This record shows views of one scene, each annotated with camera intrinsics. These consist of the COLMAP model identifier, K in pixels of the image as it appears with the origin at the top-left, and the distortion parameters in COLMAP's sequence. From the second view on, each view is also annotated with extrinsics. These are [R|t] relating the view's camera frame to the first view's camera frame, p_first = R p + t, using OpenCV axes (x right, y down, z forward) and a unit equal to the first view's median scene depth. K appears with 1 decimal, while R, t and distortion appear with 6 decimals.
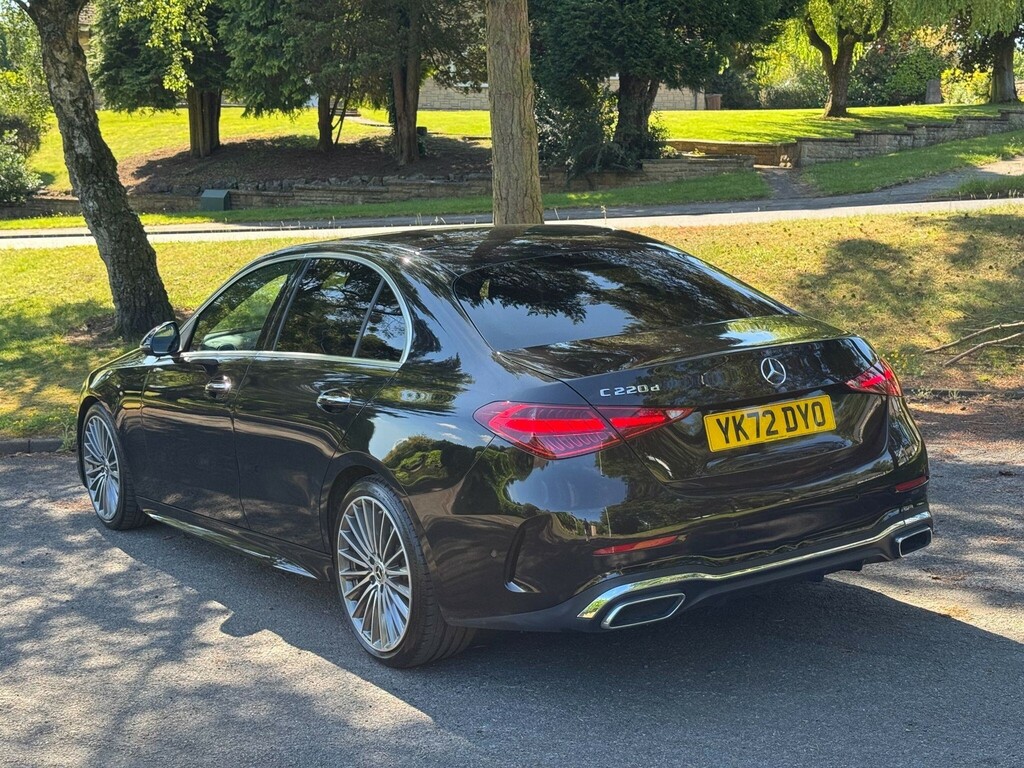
lens RADIAL K [[1385.4, 0, 471.4], [0, 1385.4, 415.9], [0, 0, 1]] dist [0.089808, 0.000000]
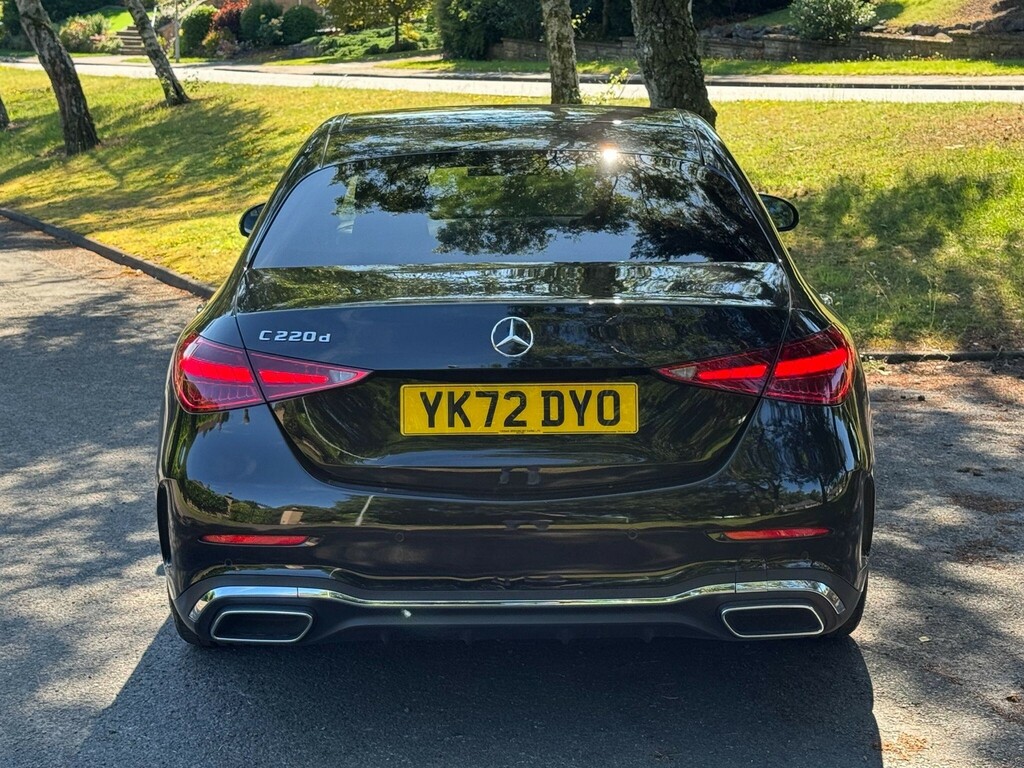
lens RADIAL K [[1796.2, 0, 519.3], [0, 1796.2, 409.0], [0, 0, 1]] dist [0.099106, 0.000000]
pose [[0.836450, 0.145324, -0.528425, 0.697652], [-0.118774, 0.989355, 0.084077, -0.071998], [0.535018, -0.007563, 0.844807, 0.226383]]
